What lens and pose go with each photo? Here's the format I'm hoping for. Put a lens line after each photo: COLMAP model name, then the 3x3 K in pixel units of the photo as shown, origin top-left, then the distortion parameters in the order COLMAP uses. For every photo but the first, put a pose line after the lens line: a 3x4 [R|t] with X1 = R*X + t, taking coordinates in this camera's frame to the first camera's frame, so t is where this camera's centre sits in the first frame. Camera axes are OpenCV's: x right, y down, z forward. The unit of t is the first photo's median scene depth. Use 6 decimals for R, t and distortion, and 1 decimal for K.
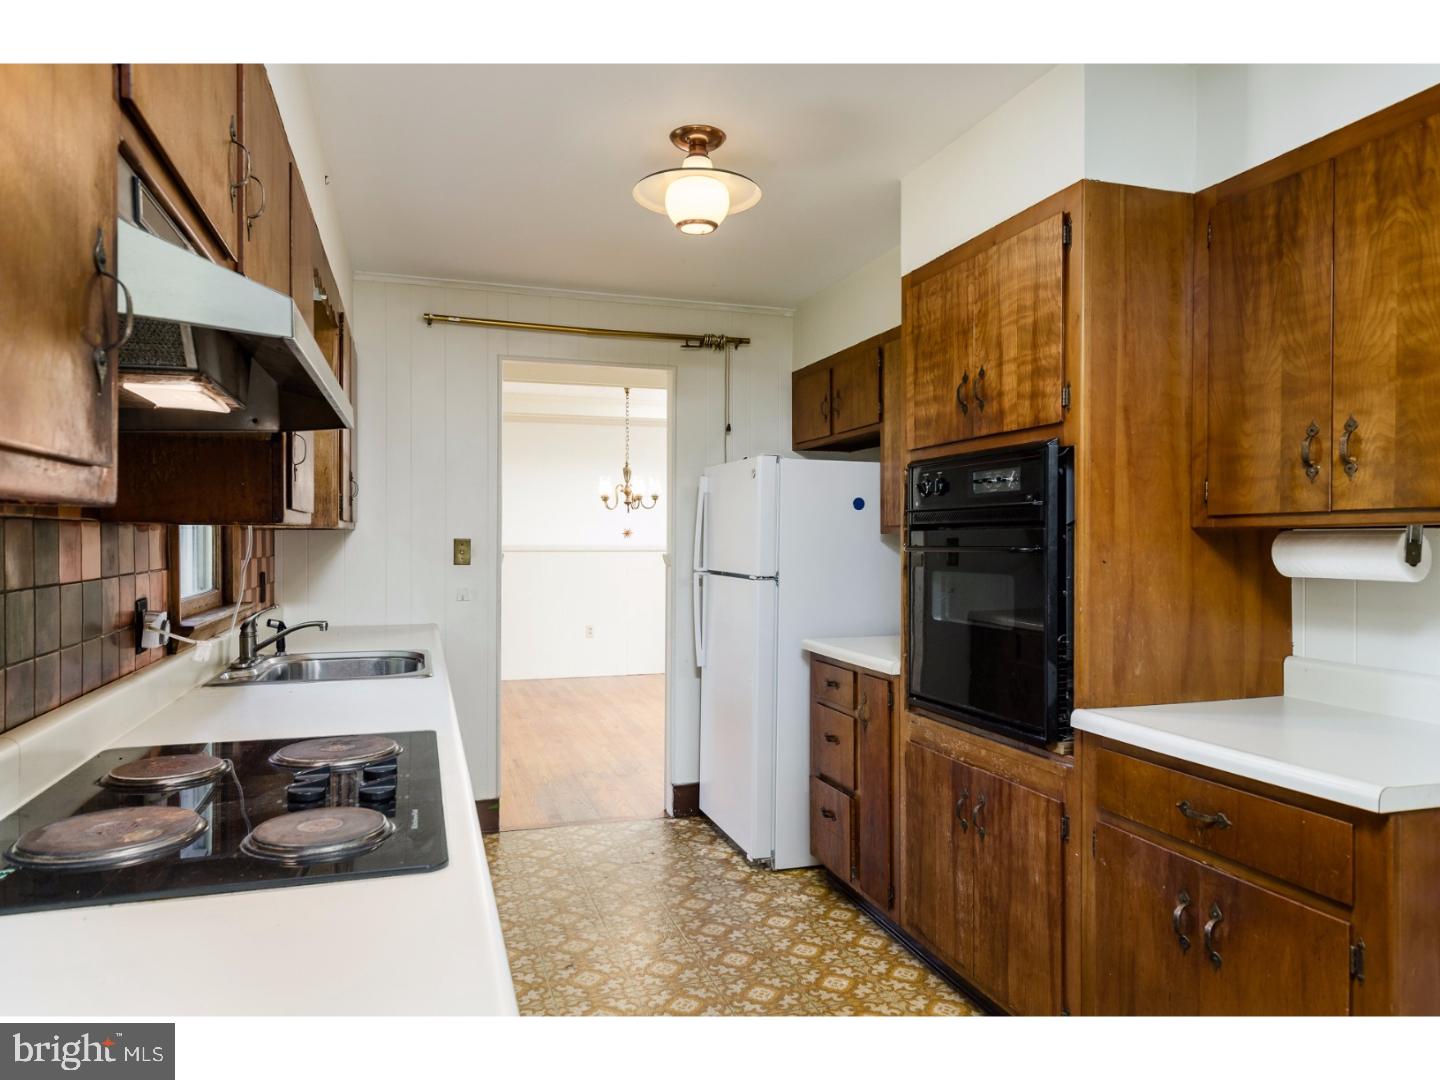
lens RADIAL K [[933.3, 0, 717.7], [0, 933.3, 546.3], [0, 0, 1]] dist [-0.001170, -0.003664]
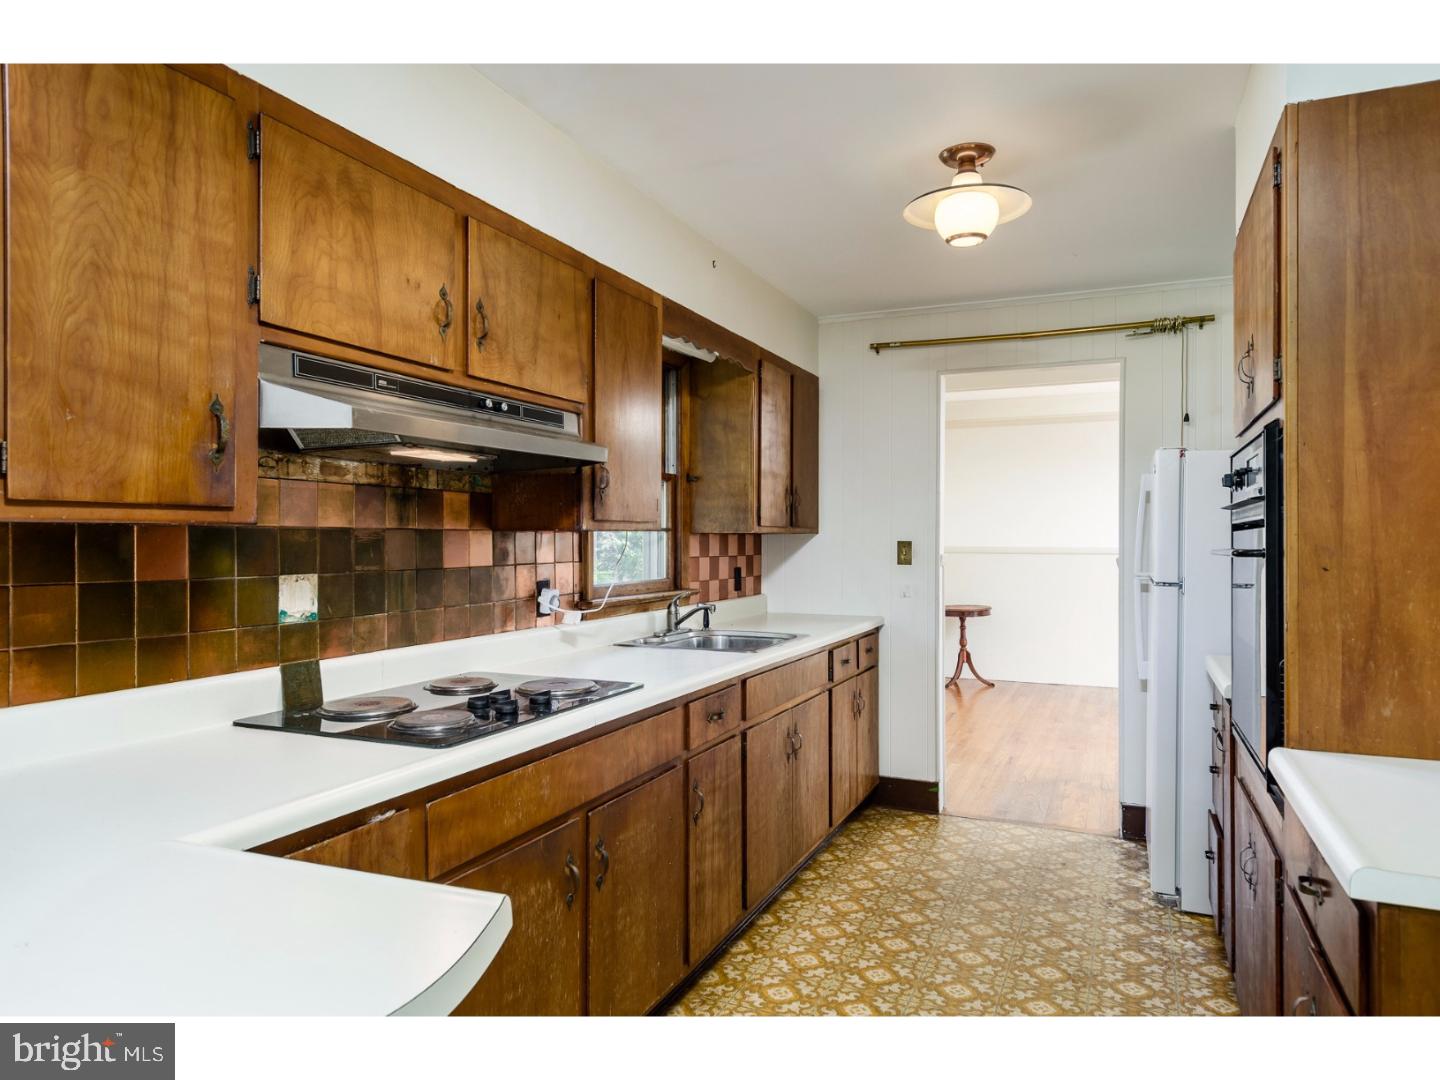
lens RADIAL K [[933.3, 0, 712.6], [0, 933.3, 536.2], [0, 0, 1]] dist [-0.001170, -0.003664]
pose [[0.742427, -0.003404, -0.669918, 0.403981], [-0.005454, 0.999923, -0.011125, 0.000113], [0.669904, 0.011913, 0.742352, 0.037857]]
